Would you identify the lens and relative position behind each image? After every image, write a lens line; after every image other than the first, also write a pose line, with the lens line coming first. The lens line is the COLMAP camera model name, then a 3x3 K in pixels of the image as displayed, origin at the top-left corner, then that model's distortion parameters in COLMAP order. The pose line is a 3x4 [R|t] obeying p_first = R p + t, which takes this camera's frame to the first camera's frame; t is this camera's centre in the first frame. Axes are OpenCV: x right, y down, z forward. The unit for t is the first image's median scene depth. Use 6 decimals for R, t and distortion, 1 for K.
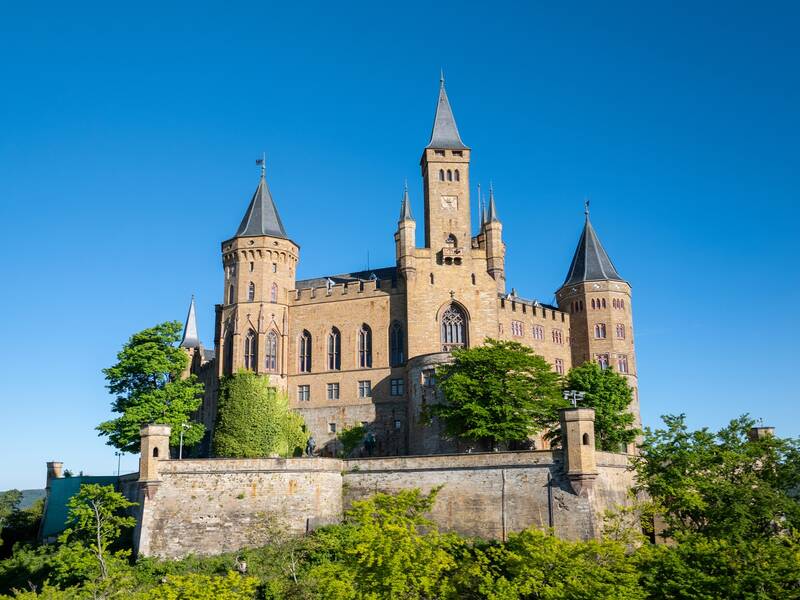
lens RADIAL K [[675.5, 0, 395.1], [0, 675.5, 306.0], [0, 0, 1]] dist [-0.039746, 0.001995]
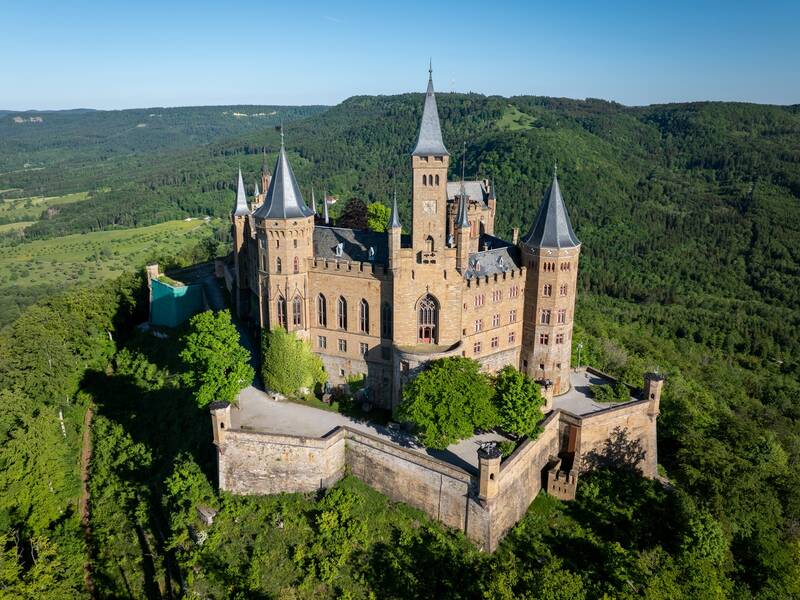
lens RADIAL K [[574.1, 0, 388.9], [0, 574.1, 276.8], [0, 0, 1]] dist [-0.026108, -0.001549]
pose [[0.997667, 0.015261, -0.066536, 0.079992], [0.013259, 0.912809, 0.408171, -0.478703], [0.066964, -0.408101, 0.910477, -0.015784]]
